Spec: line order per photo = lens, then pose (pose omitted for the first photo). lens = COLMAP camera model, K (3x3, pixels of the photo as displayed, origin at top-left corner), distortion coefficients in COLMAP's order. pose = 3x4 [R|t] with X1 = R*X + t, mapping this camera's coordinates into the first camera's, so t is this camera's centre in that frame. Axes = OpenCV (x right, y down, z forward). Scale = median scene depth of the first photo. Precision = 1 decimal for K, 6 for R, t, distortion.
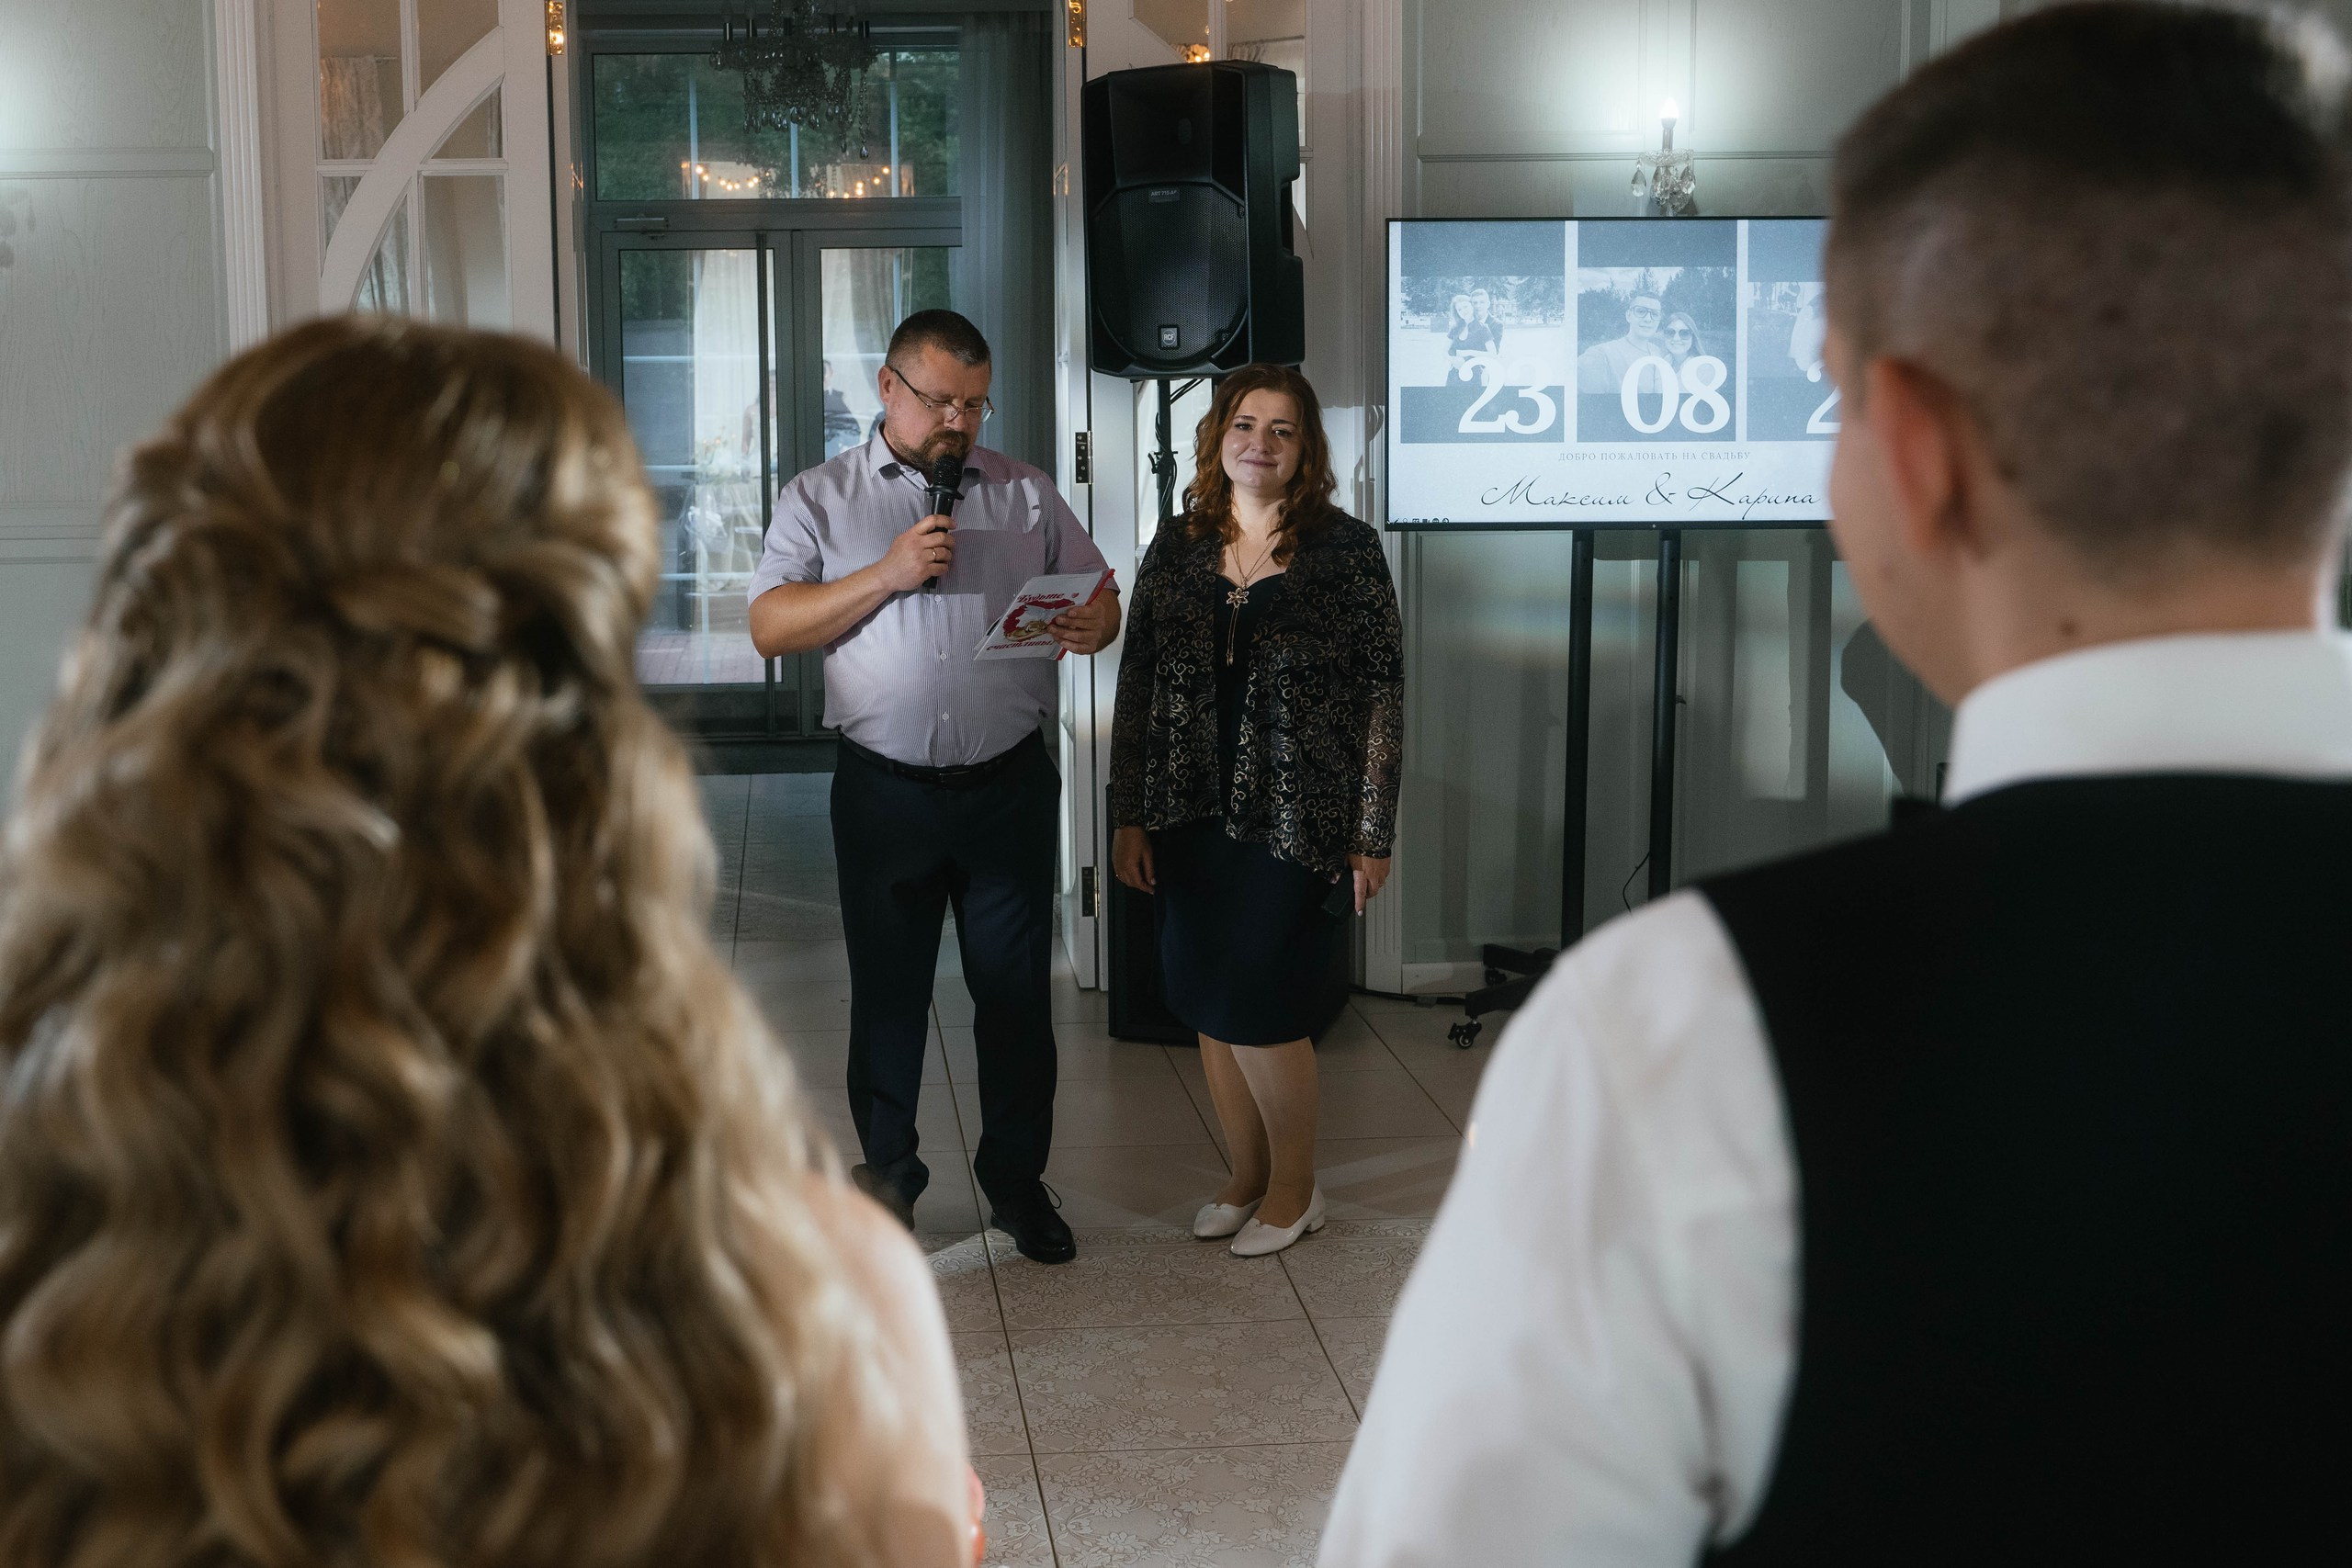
lens RADIAL K [[2732.9, 0, 1065.9], [0, 2732.9, 683.8], [0, 0, 1]] dist [-0.005662, 0.000000]
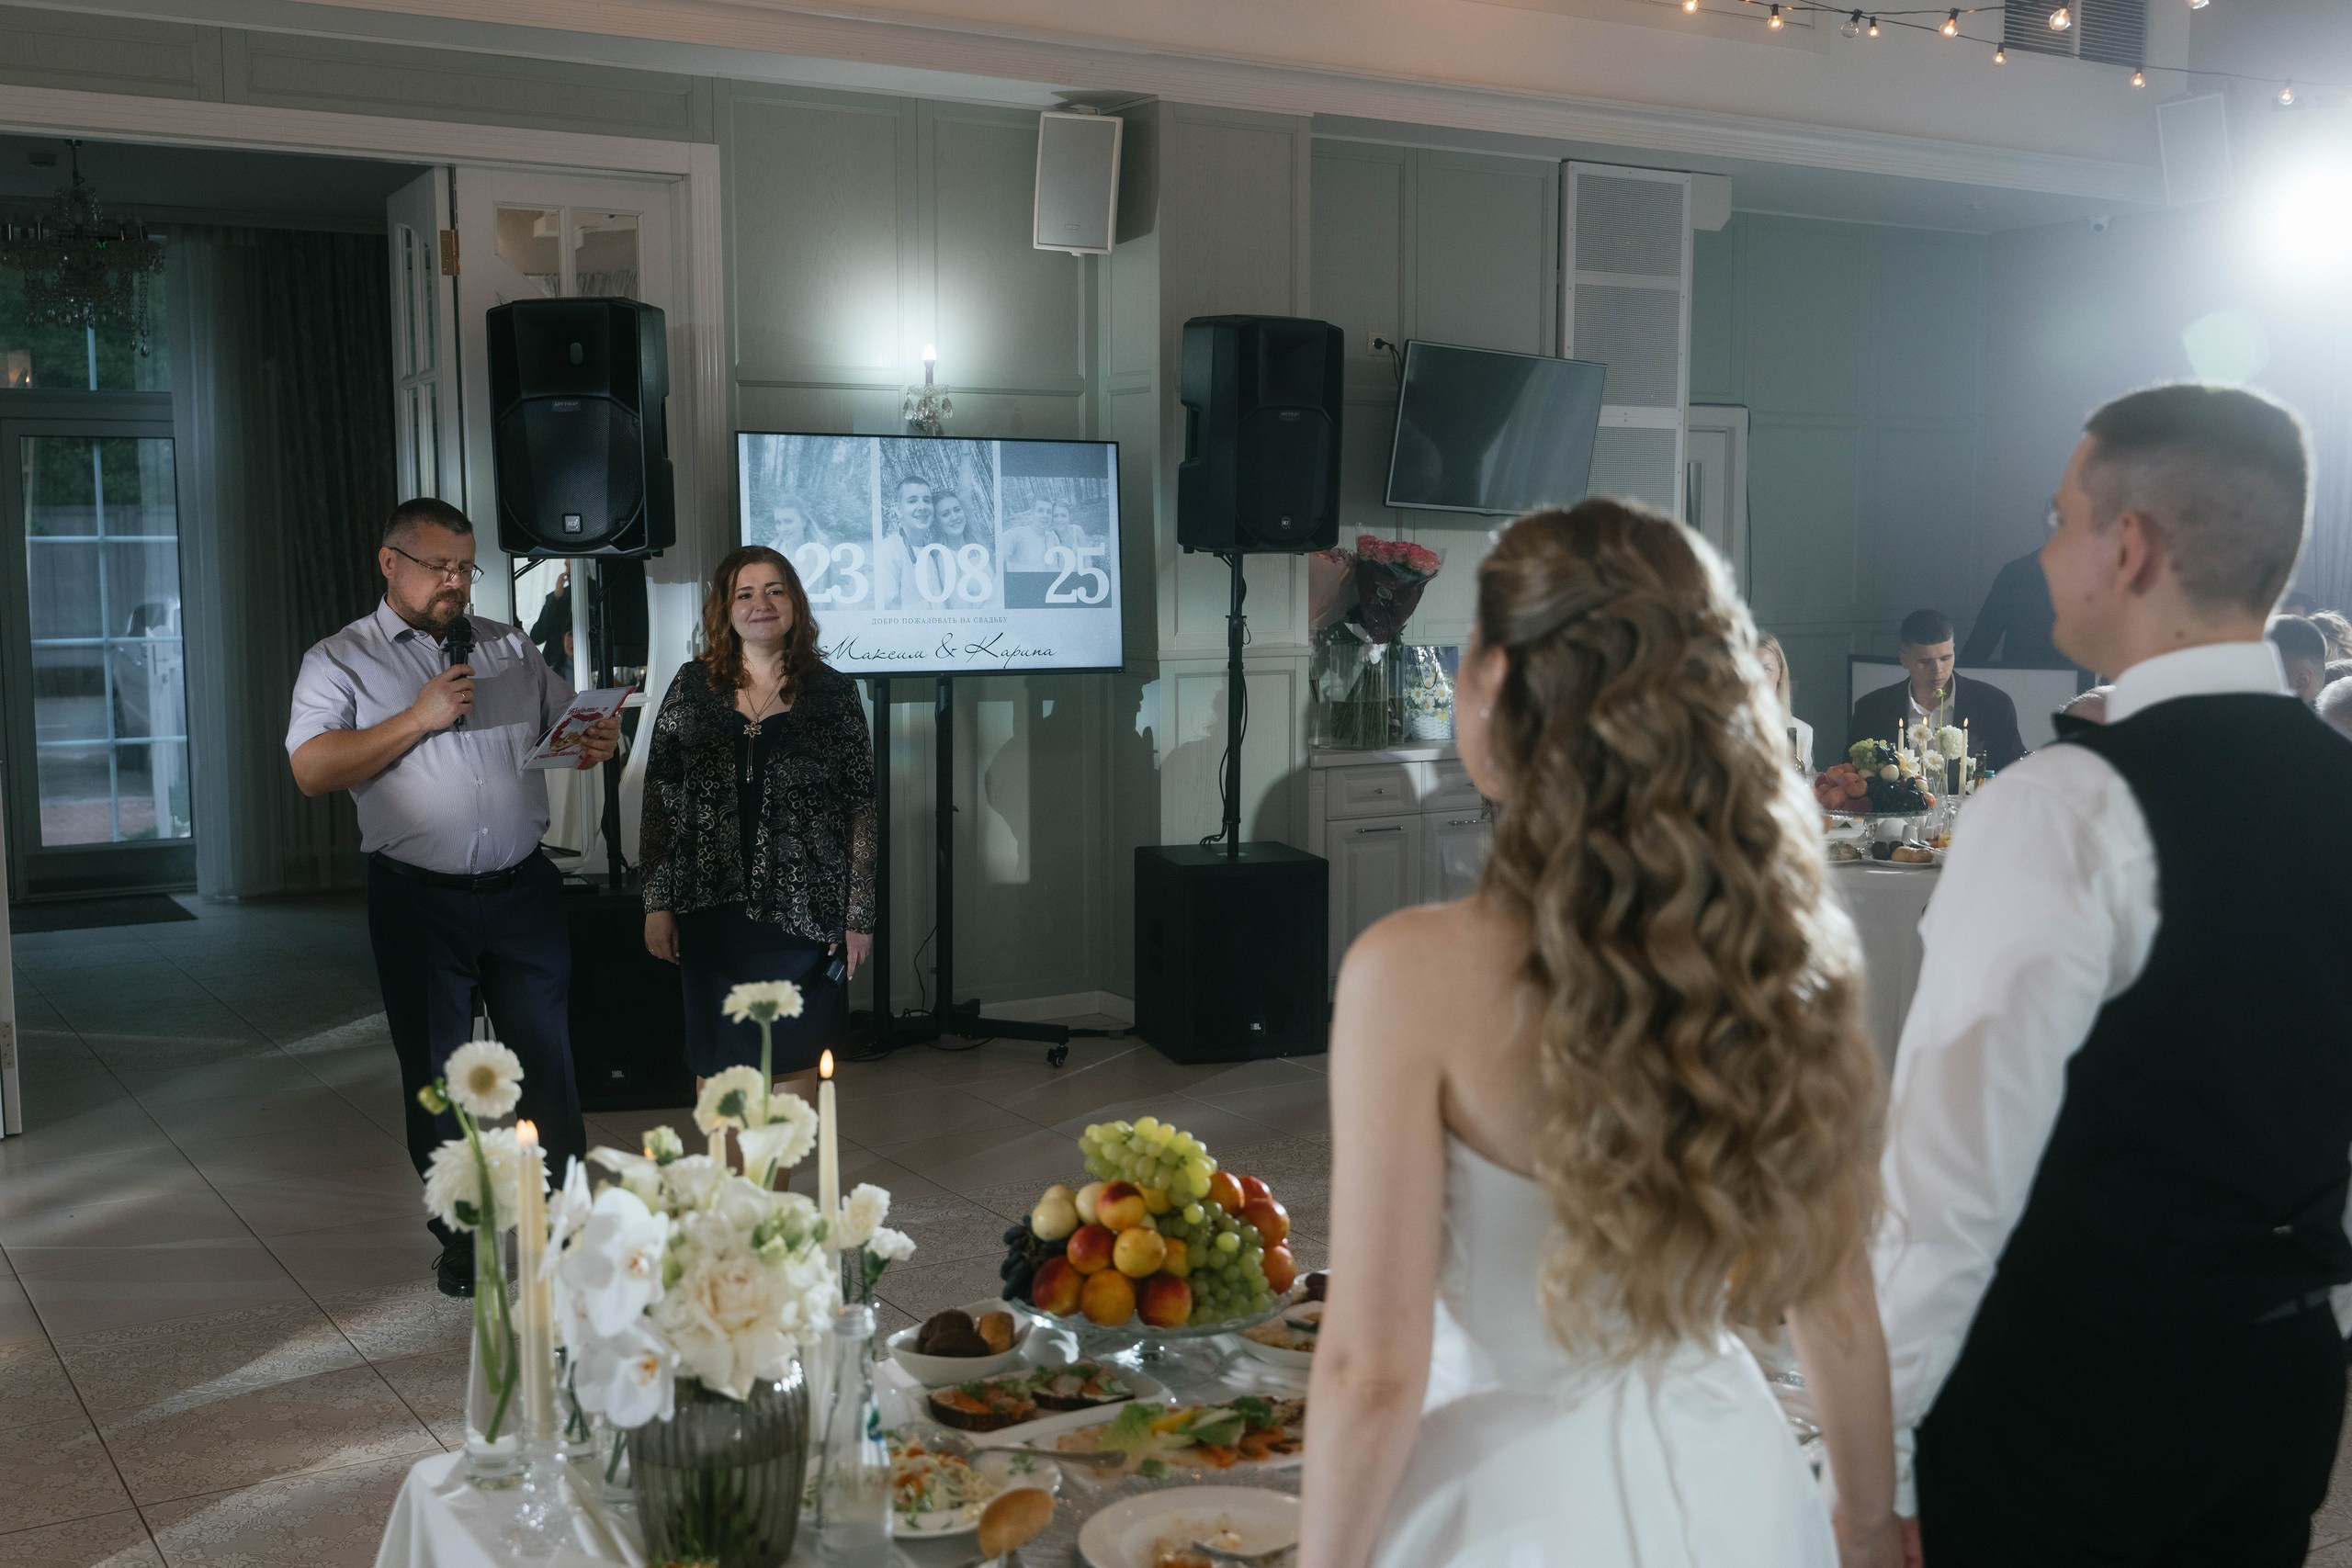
lens RADIAL K [[2527.5, 0, 1165.7], [0, 2527.5, 795.5], [0, 0, 1]] dist [0.027311, 0.000000]
pose [[0.888134, -0.036916, 0.458099, -0.243538], [0.045856, 0.998913, -0.008405, 0.014988], [-0.457291, 0.028471, 0.888861, -0.114792]]
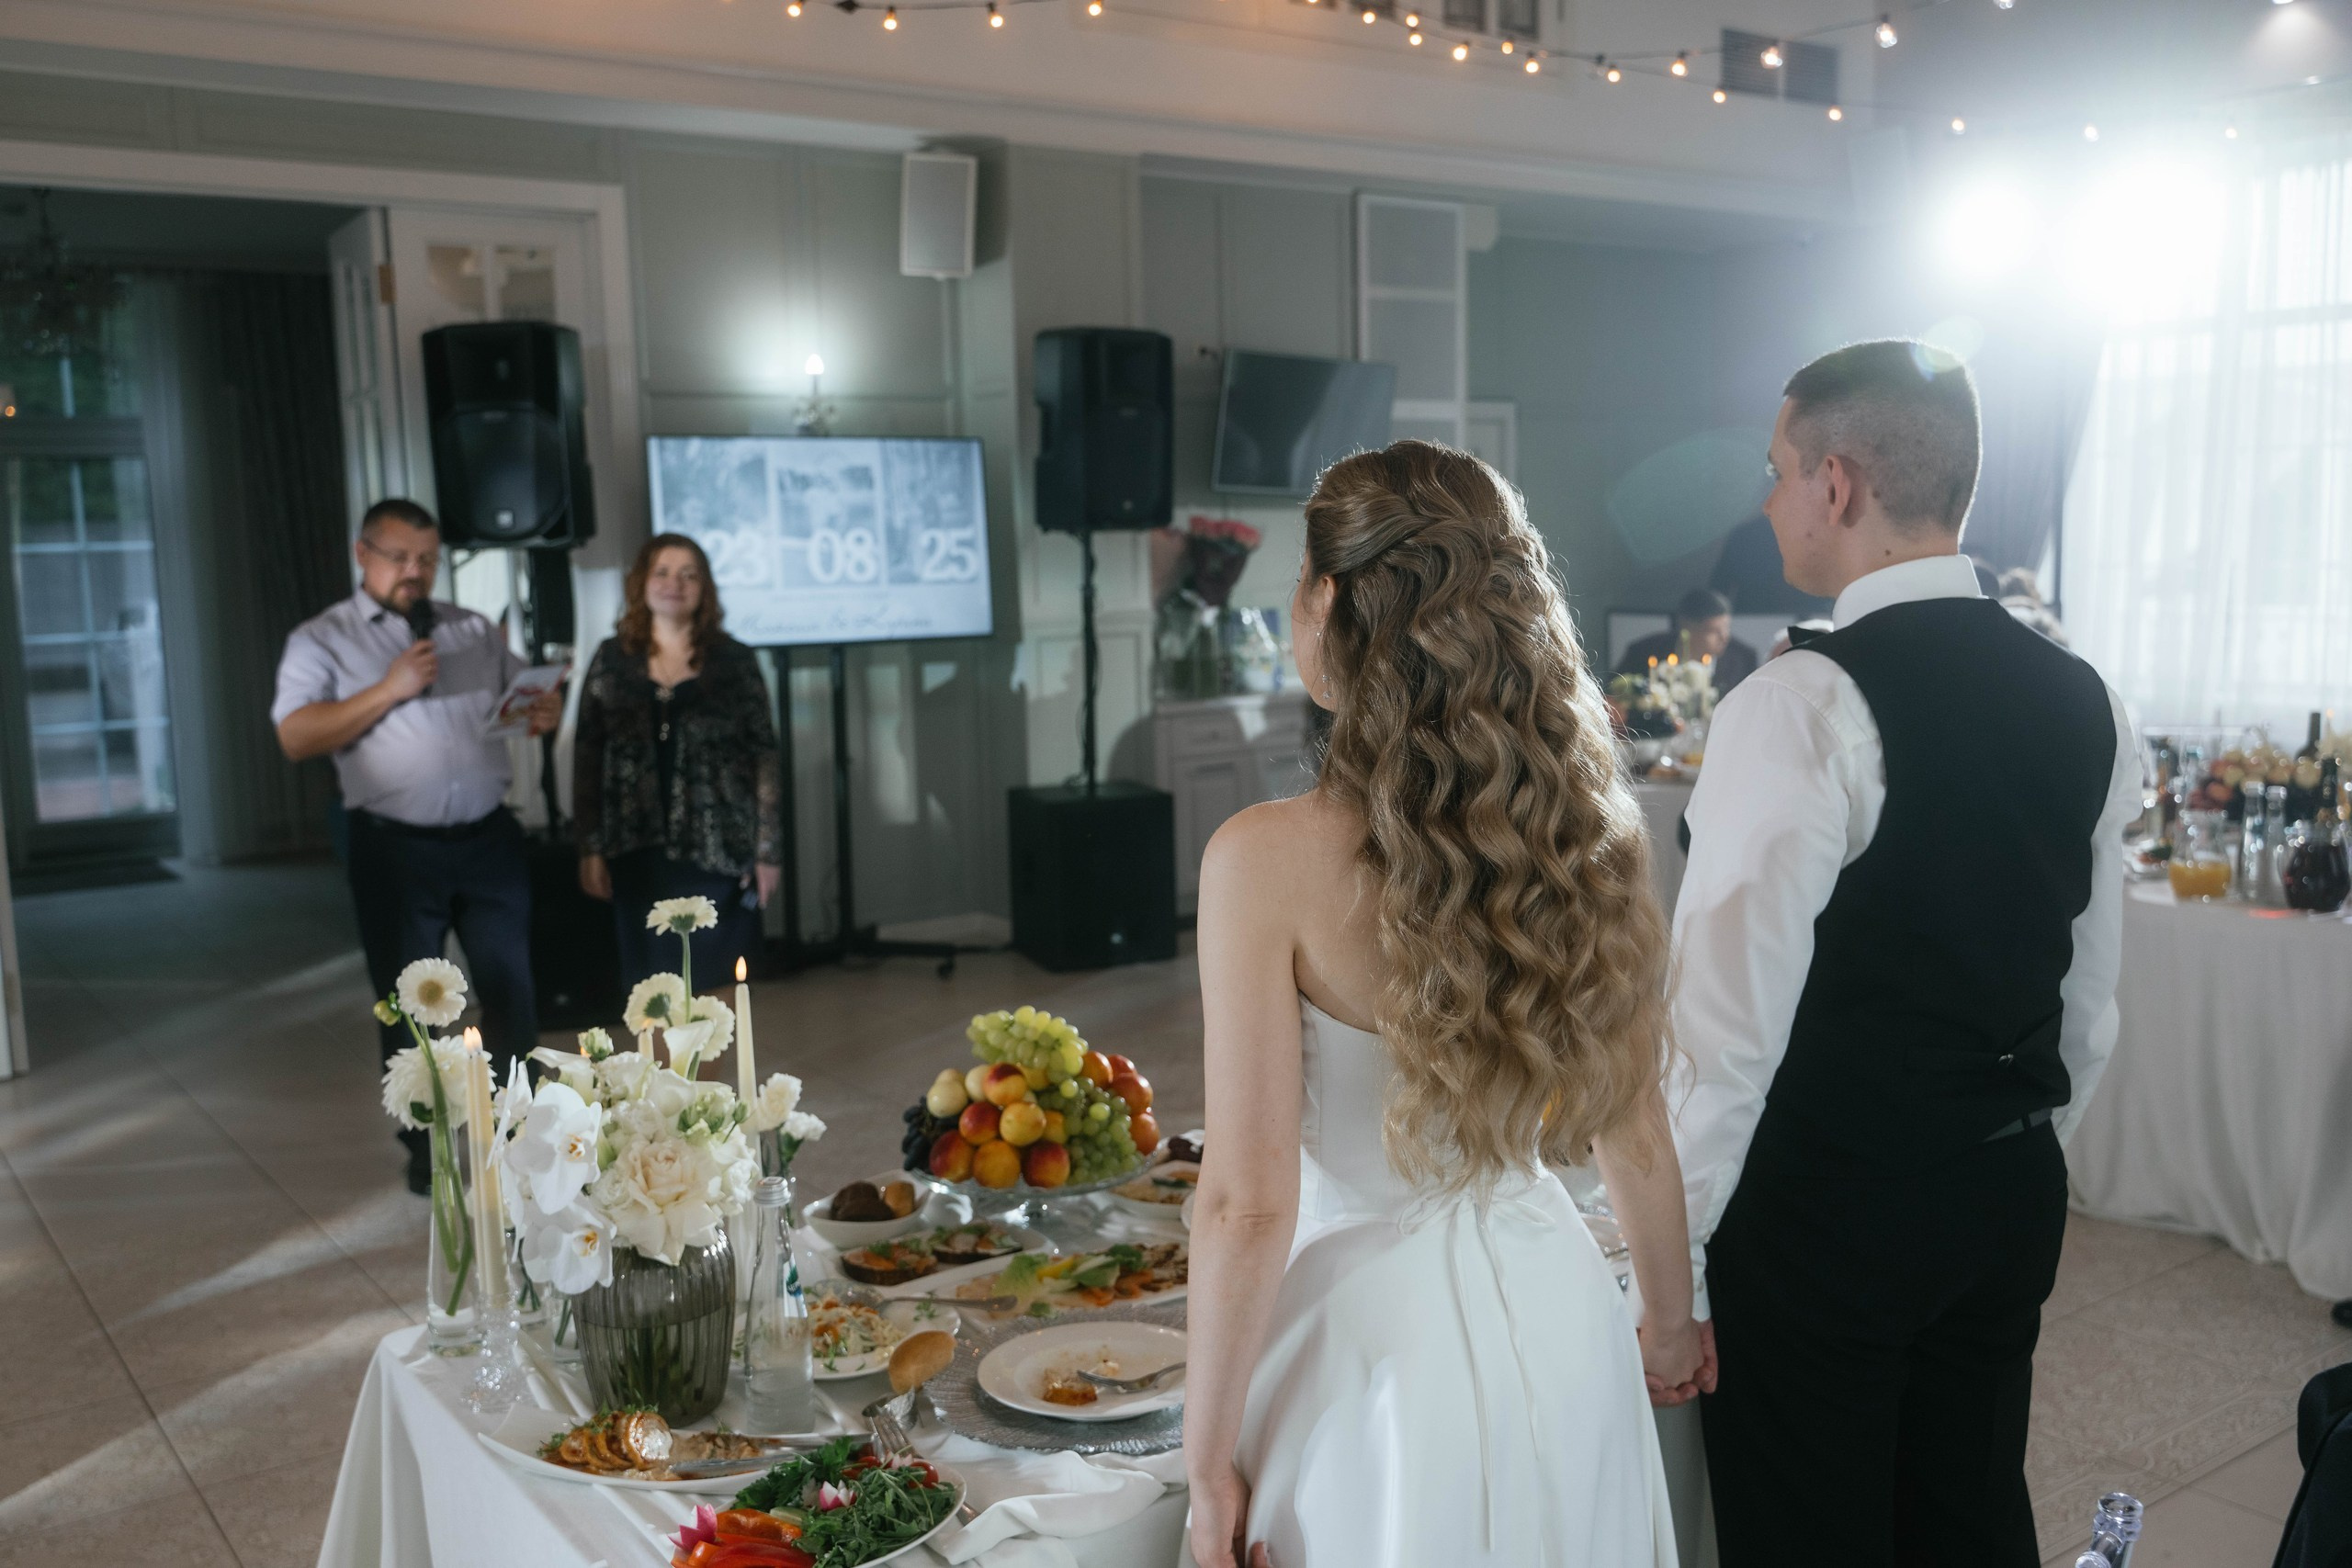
lens RADIAL K [[2144.6, 0, 1164.4], [0, 2144.6, 790.9], [0, 0, 1]] dist [0.021119, 0.045856]
pose [[0.856450, -0.071582, 0.511243, -0.239235], [0.074821, 0.997095, 0.014266, 0.019623], [-0.510779, 0.026034, 0.859318, -0.104299]]
